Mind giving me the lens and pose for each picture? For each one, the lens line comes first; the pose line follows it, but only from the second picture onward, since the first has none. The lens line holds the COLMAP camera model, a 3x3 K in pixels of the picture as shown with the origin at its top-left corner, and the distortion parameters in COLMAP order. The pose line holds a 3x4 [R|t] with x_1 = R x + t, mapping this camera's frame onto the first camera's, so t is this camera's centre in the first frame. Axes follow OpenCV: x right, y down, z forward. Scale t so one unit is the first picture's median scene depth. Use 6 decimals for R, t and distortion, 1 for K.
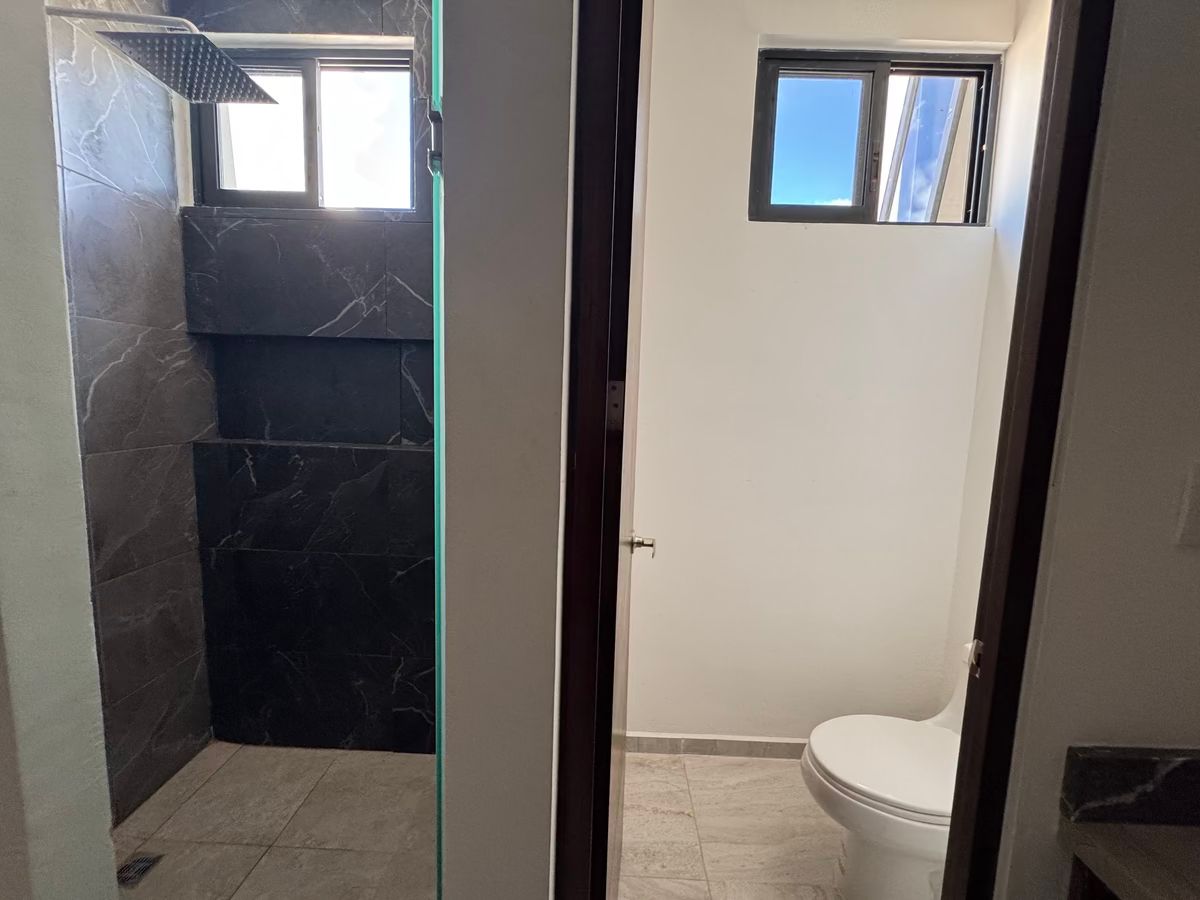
lens RADIAL K [[482.3, 0, 600.0], [0, 482.3, 450.0], [0, 0, 1]] dist [-0.001872, -0.000123]
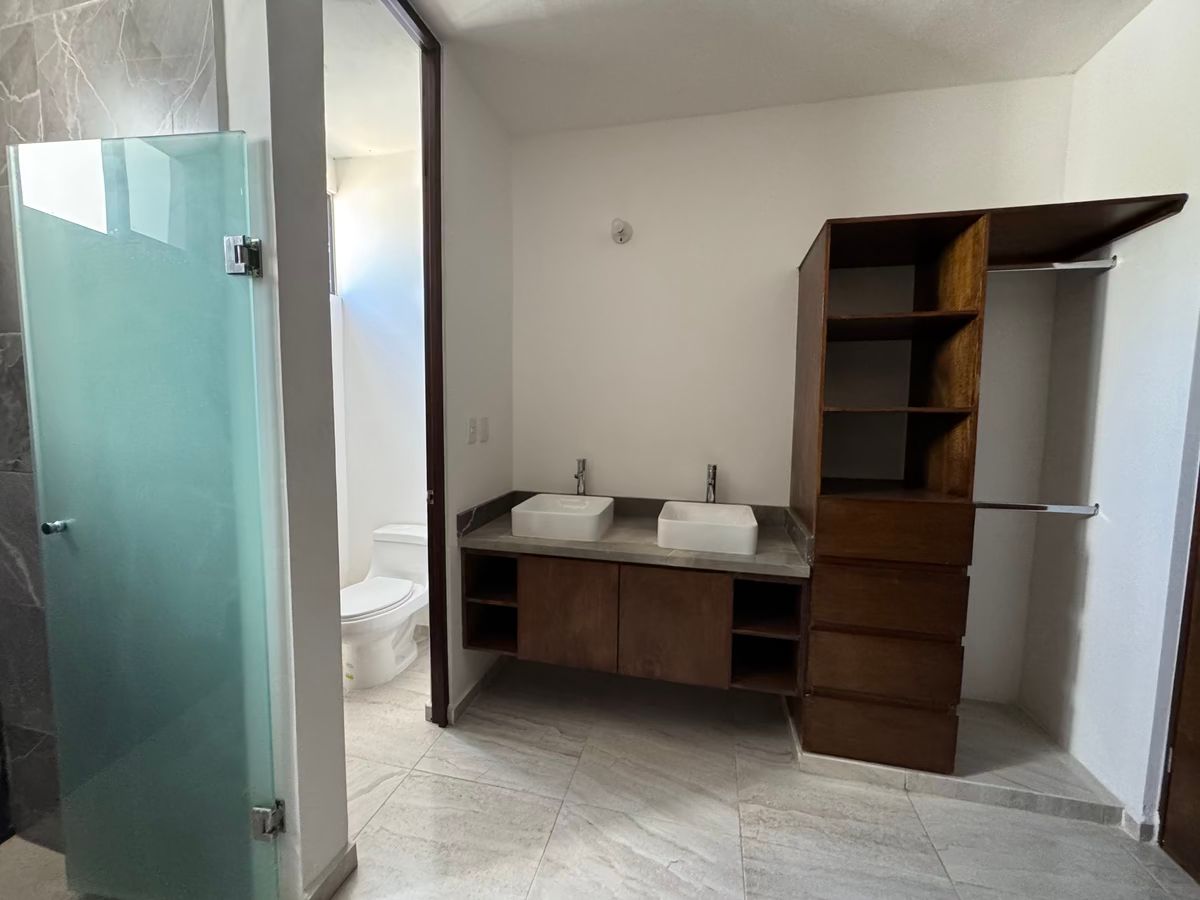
lens RADIAL K [[482.3, 0, 600.0], [0, 482.3, 450.0], [0, 0, 1]] dist [-0.001872, -0.000123]
pose [[0.213464, -0.113088, 0.970383, -0.695857], [0.101035, 0.990507, 0.093208, 0.010352], [-0.971712, 0.078146, 0.222864, -0.233307]]
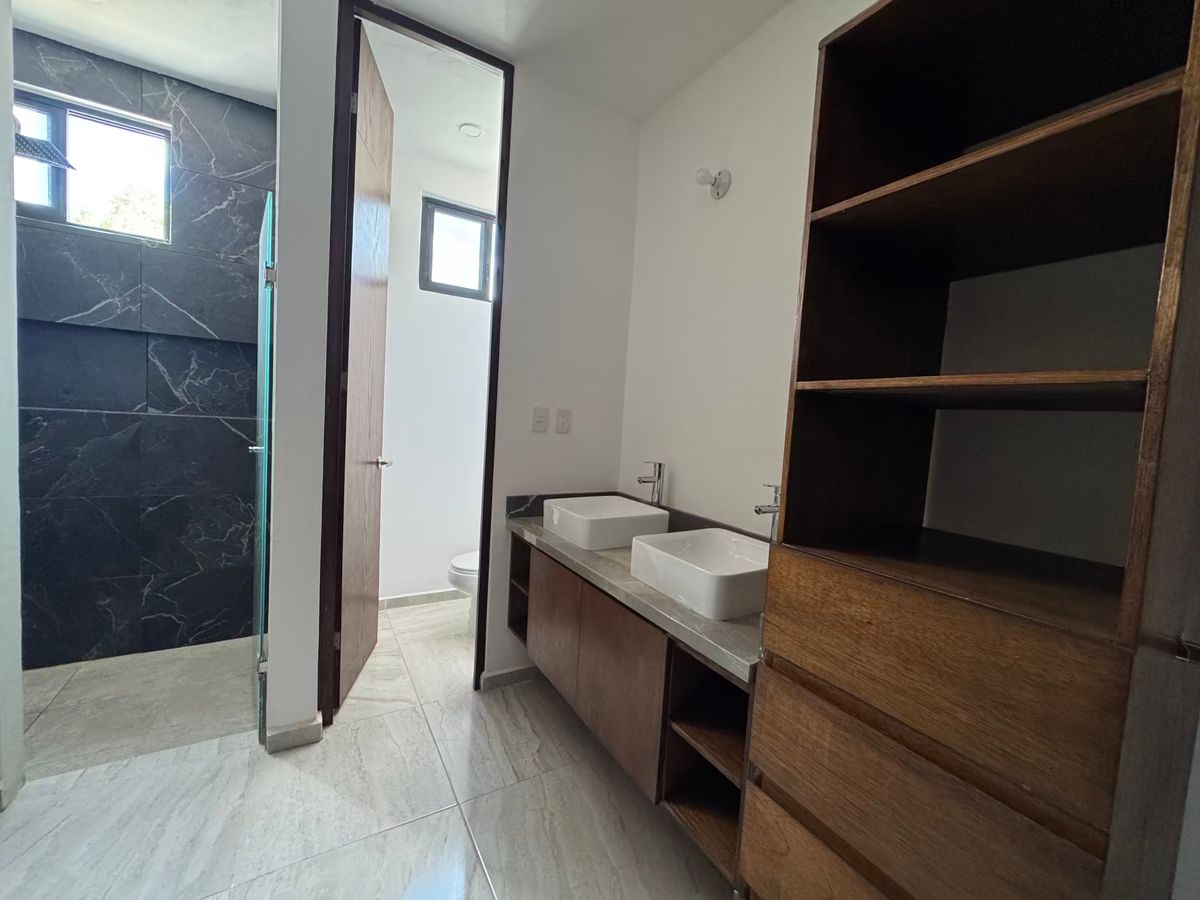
lens RADIAL K [[482.3, 0, 600.0], [0, 482.3, 450.0], [0, 0, 1]] dist [-0.001872, -0.000123]
pose [[0.844829, -0.015565, 0.534809, -0.084562], [0.022564, 0.999724, -0.006548, 0.139961], [-0.534560, 0.017600, 0.844947, -0.825839]]
